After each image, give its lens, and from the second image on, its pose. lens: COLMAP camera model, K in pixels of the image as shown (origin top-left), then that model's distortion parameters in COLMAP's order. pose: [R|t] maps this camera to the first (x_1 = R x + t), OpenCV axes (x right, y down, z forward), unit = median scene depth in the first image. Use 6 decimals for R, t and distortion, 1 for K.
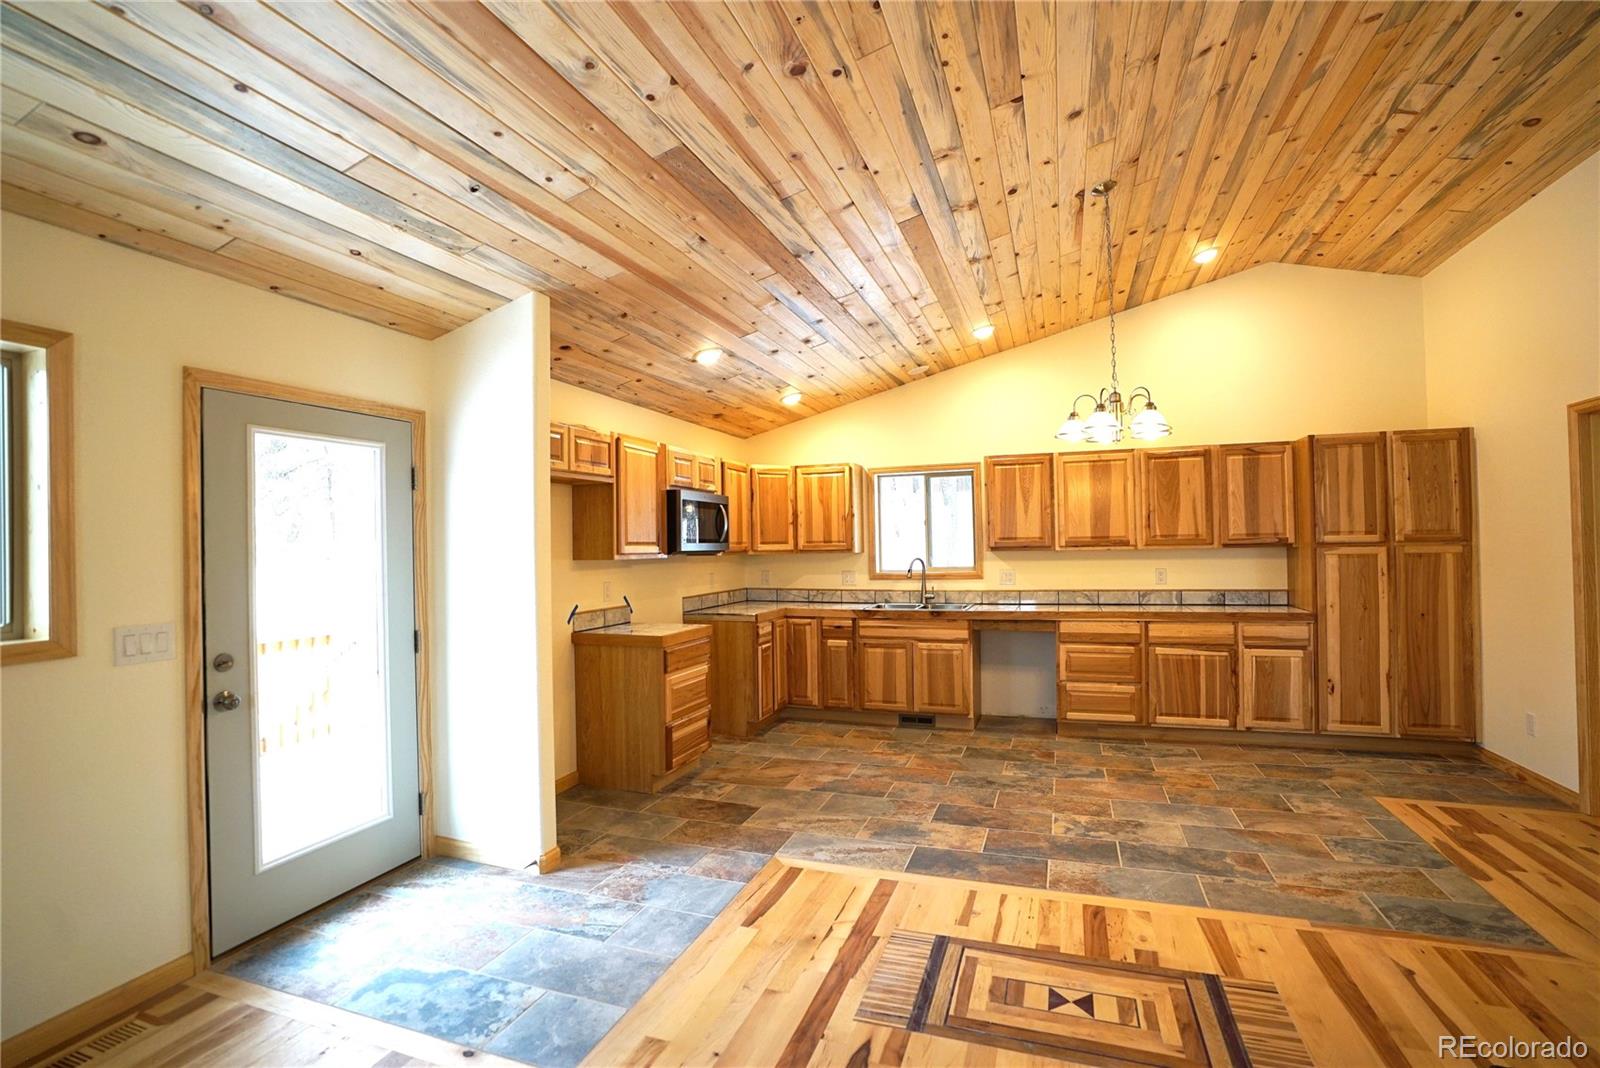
lens RADIAL K [[742.0, 0, 800.0], [0, 742.0, 534.0], [0, 0, 1]] dist [-0.076223, 0.030744]
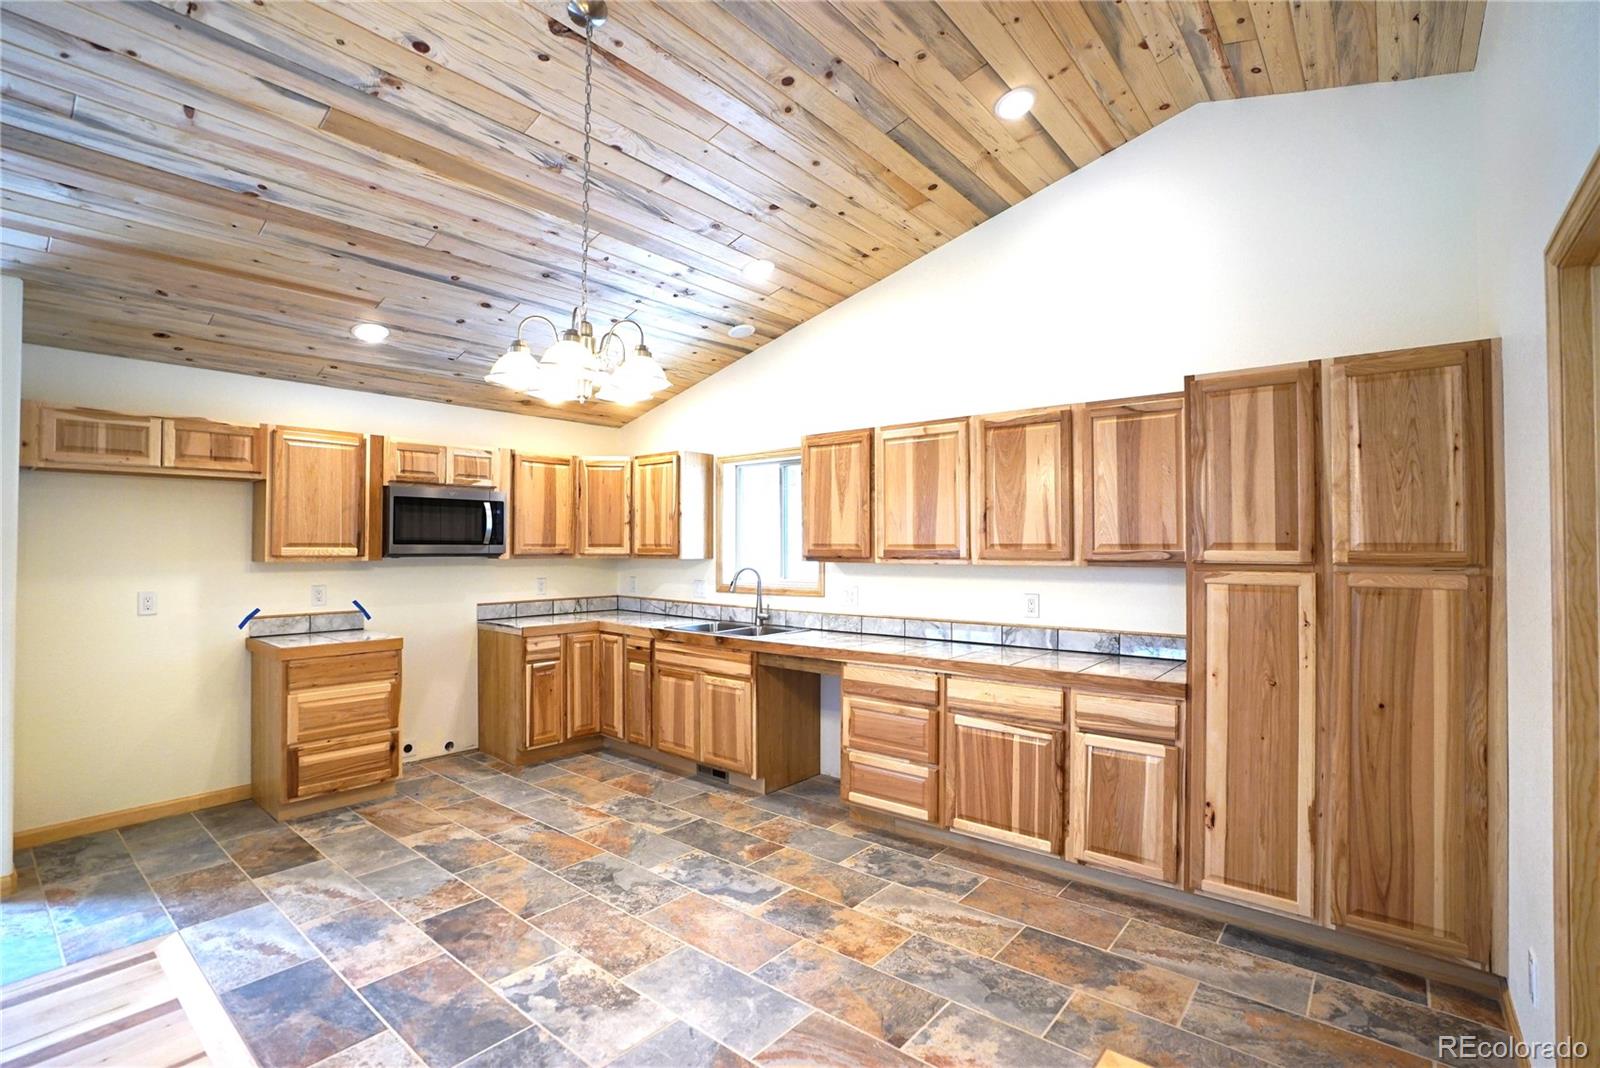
lens RADIAL K [[742.0, 0, 800.0], [0, 742.0, 534.0], [0, 0, 1]] dist [-0.076223, 0.030744]
pose [[0.940069, 0.011020, -0.340805, 0.610761], [-0.009790, 0.999938, 0.005328, -0.010522], [0.340843, -0.001672, 0.940119, 0.340854]]
